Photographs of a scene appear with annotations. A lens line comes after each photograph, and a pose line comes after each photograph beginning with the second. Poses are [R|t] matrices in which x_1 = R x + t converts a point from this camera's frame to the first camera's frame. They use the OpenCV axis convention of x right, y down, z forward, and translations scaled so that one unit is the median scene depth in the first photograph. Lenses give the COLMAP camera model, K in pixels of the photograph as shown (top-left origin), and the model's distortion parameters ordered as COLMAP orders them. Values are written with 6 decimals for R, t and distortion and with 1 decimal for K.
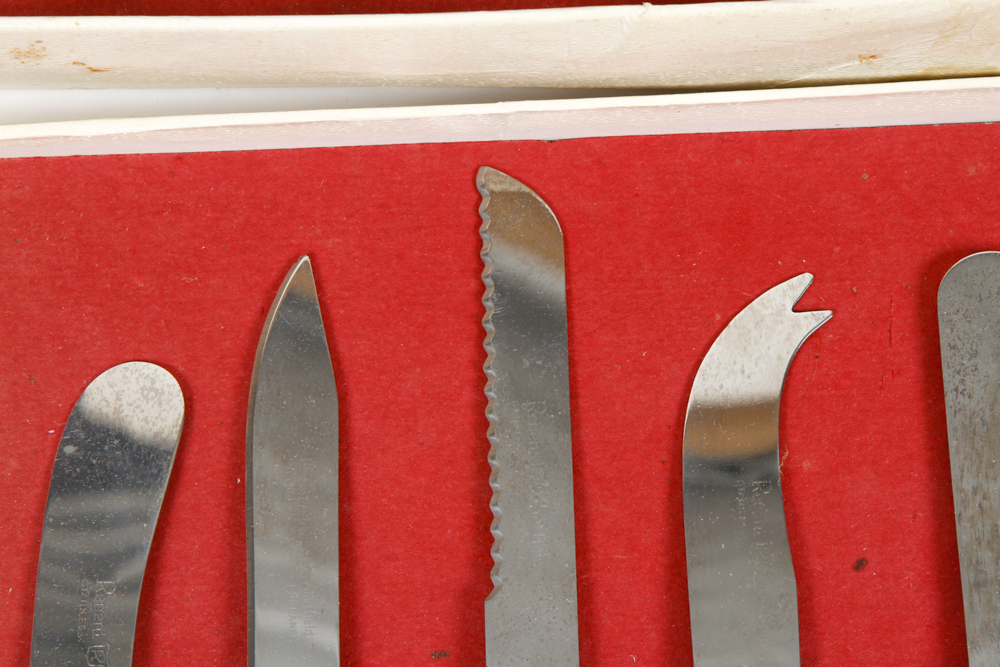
lens RADIAL K [[3197.6, 0, 519.1], [0, 3197.6, 341.3], [0, 0, 1]] dist [0.352829, 0.000000]
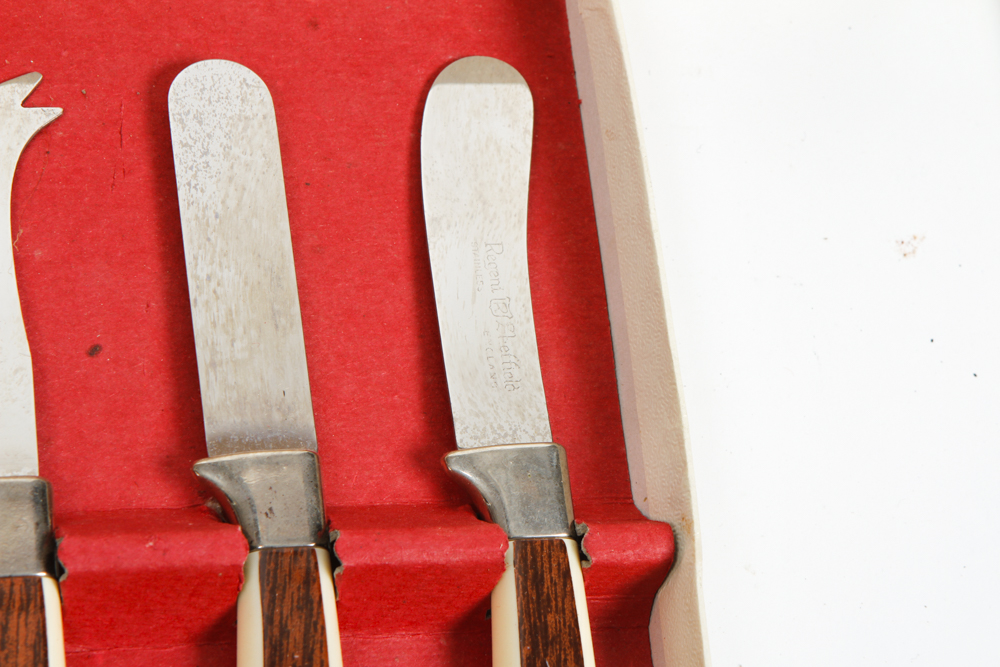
lens RADIAL K [[3197.6, 0, 522.1], [0, 3197.6, 332.8], [0, 0, 1]] dist [0.352829, 0.000000]
pose [[0.950254, 0.034613, 0.309548, -0.073859], [0.021463, 0.984168, -0.175934, 0.238749], [-0.310737, 0.173826, 0.934466, 0.039187]]
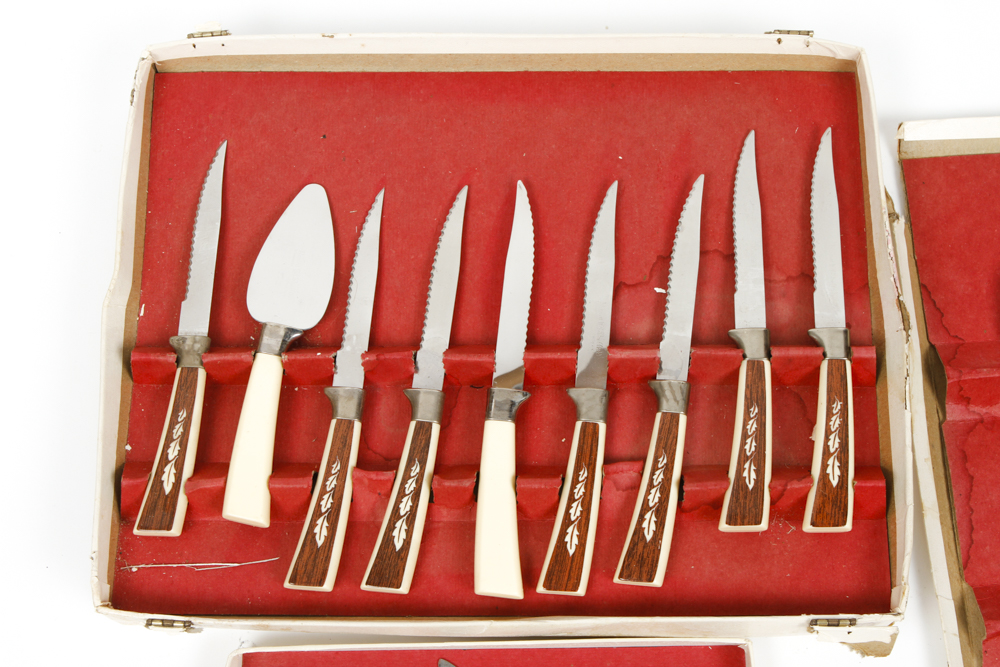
lens RADIAL K [[1535.0, 0, 505.0], [0, 1535.0, 332.3], [0, 0, 1]] dist [-0.063935, 0.000000]
pose [[0.999451, 0.018174, -0.027688, 0.081552], [-0.020501, 0.996068, -0.086189, -0.235286], [0.026012, 0.086709, 0.995894, -0.410776]]
